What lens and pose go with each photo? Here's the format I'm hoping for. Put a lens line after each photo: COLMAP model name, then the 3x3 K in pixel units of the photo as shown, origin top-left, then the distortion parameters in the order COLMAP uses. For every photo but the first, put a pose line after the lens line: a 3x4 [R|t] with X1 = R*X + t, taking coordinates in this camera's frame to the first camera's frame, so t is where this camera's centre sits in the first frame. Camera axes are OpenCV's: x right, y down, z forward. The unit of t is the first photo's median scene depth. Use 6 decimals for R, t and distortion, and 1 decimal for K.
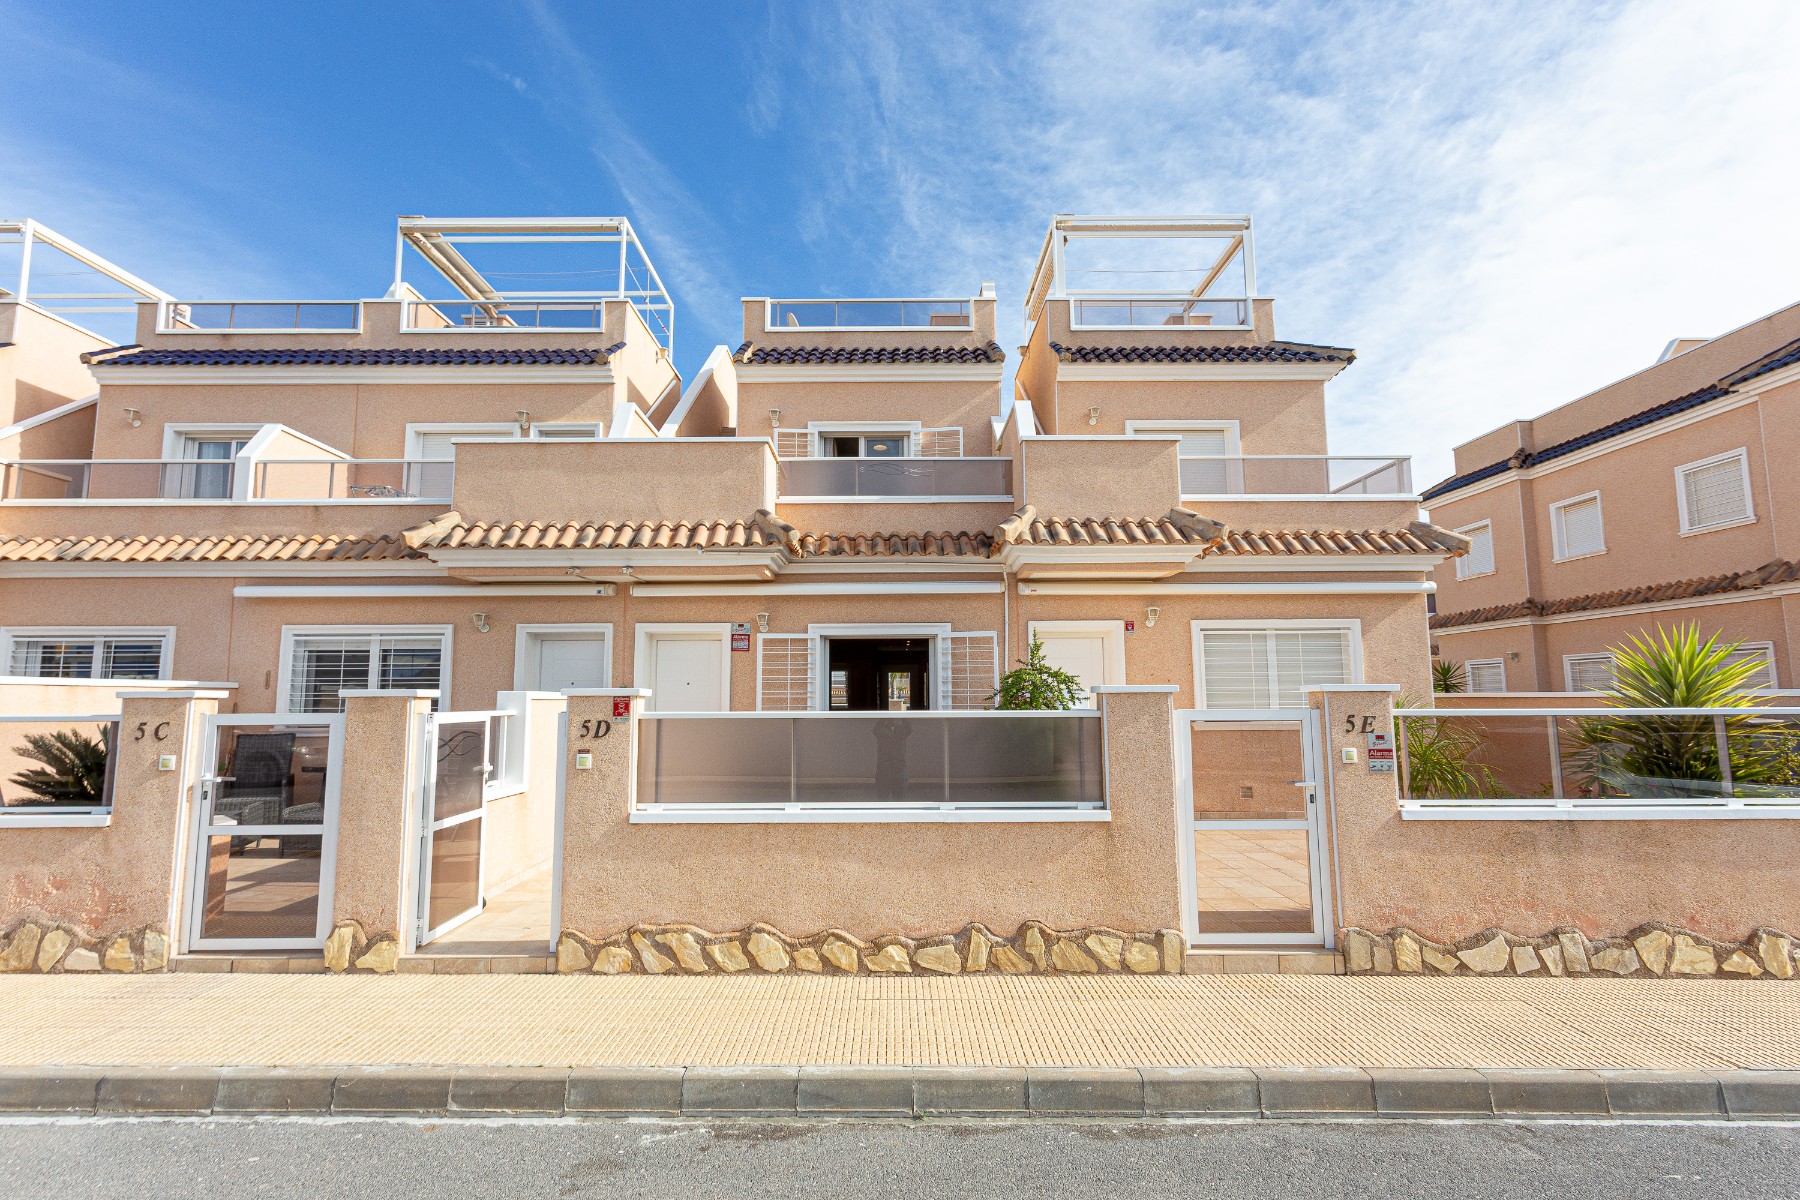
lens RADIAL K [[869.9, 0, 891.7], [0, 869.9, 600.1], [0, 0, 1]] dist [-0.030762, 0.014556]
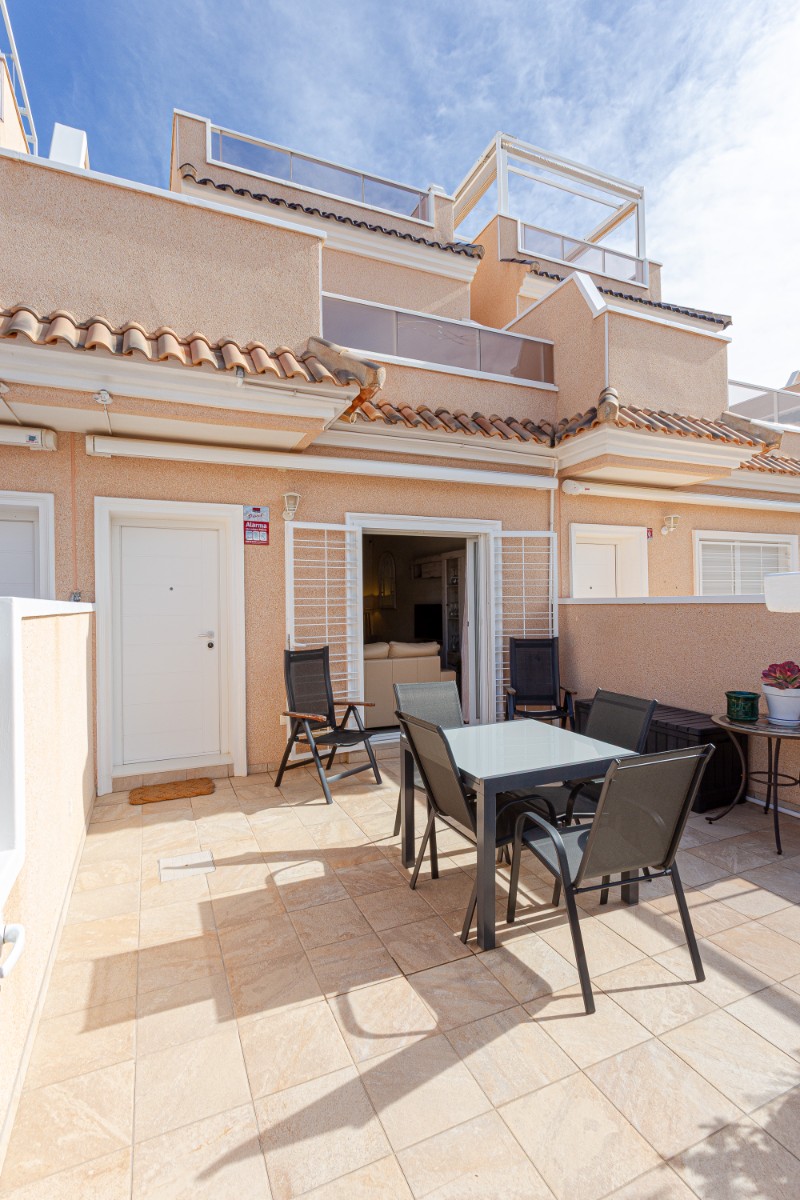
lens RADIAL K [[579.9, 0, 407.5], [0, 579.9, 606.1], [0, 0, 1]] dist [-0.030762, 0.014556]
pose [[0.911237, -0.010087, 0.411758, -0.258847], [-0.037808, 0.993431, 0.108008, 0.052662], [-0.410143, -0.113989, 0.904870, 0.500310]]
